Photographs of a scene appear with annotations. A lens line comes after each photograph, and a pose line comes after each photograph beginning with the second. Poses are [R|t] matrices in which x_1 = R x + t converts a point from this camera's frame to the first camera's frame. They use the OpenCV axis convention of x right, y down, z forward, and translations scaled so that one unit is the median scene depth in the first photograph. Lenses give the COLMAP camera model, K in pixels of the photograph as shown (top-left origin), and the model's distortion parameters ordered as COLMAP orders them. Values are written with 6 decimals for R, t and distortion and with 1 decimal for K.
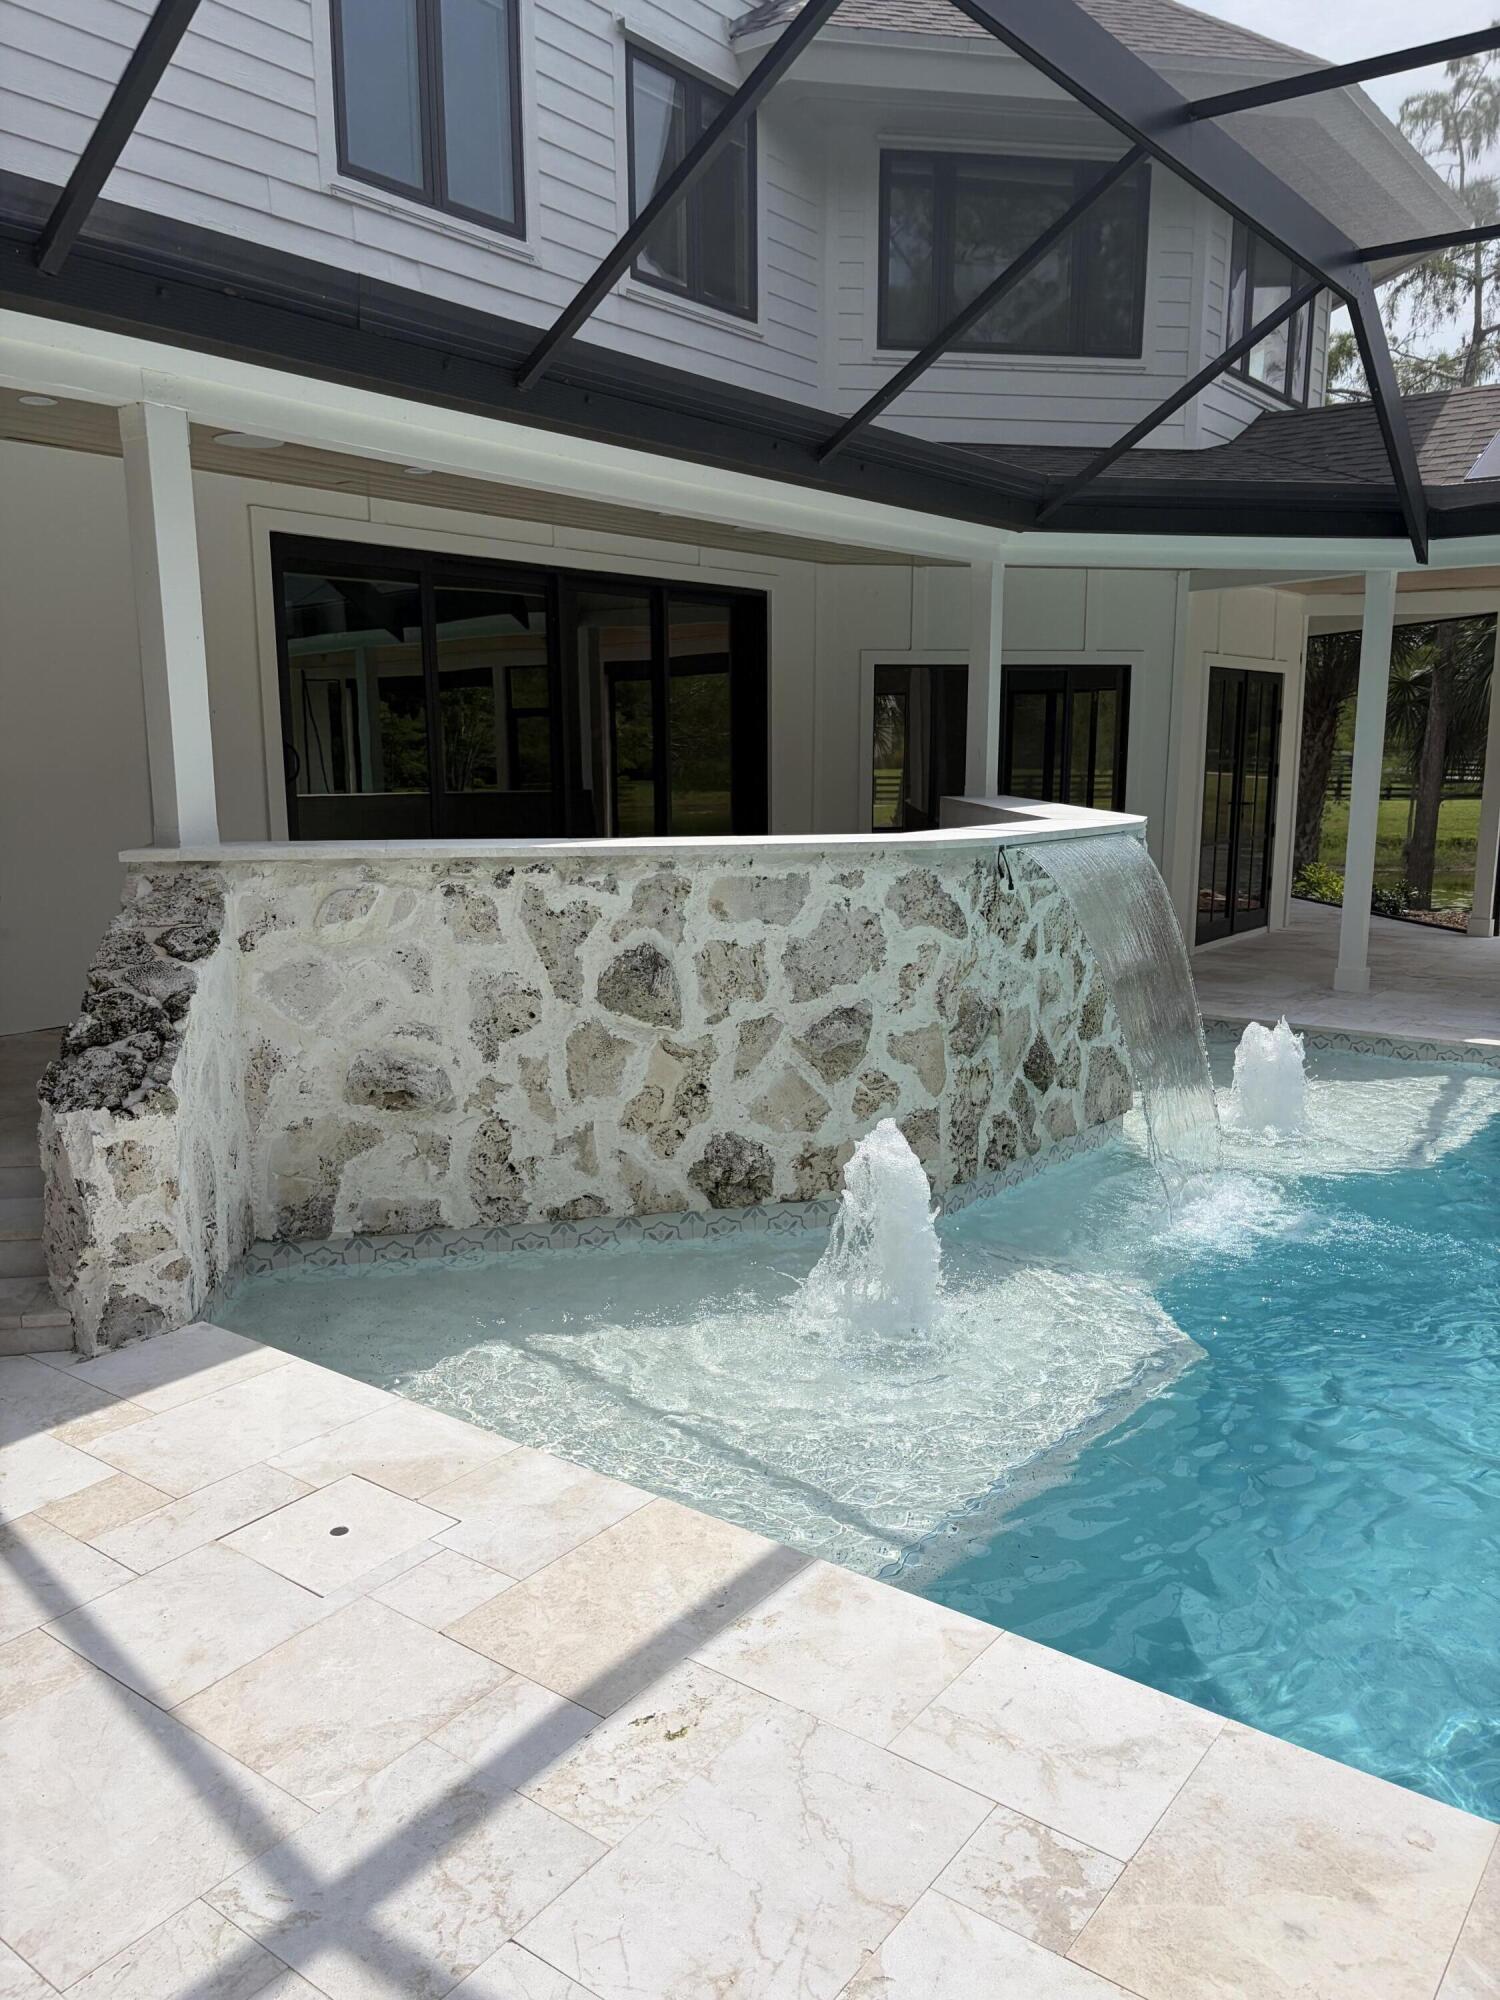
lens RADIAL K [[1526.3, 0, 746.8], [0, 1526.3, 1004.6], [0, 0, 1]] dist [0.028168, -0.010669]
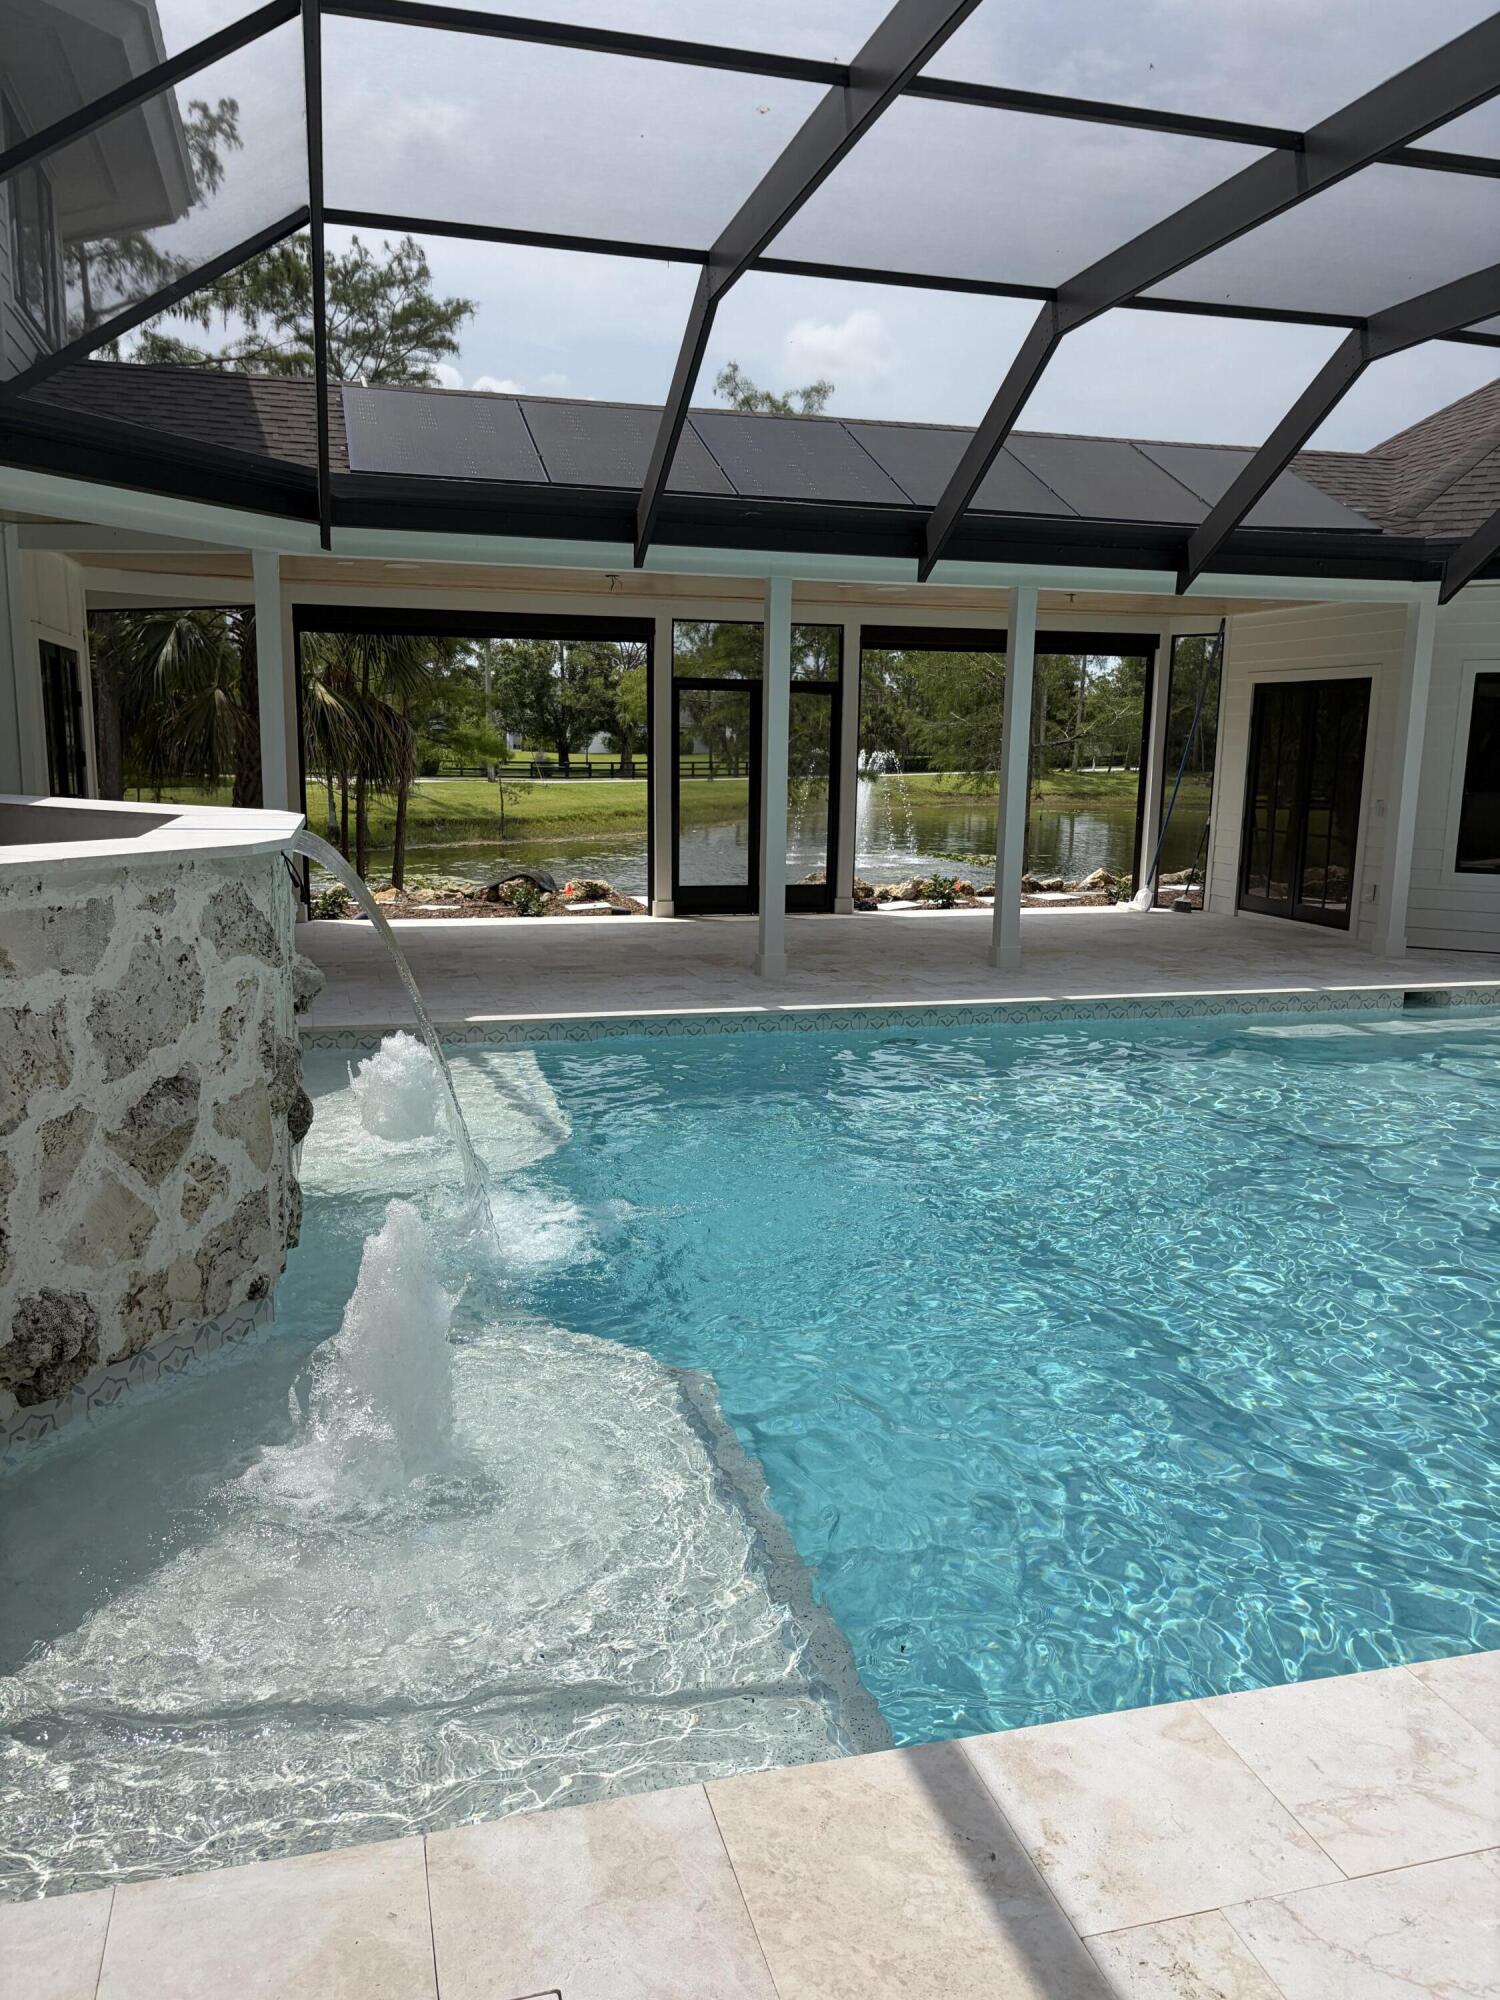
lens RADIAL K [[1526.3, 0, 754.8], [0, 1526.3, 1008.1], [0, 0, 1]] dist [0.028168, -0.010669]
pose [[0.607551, -0.129767, 0.783609, -0.335051], [0.127914, 0.989672, 0.064716, -0.042524], [-0.783913, 0.060916, 0.617875, 0.327422]]
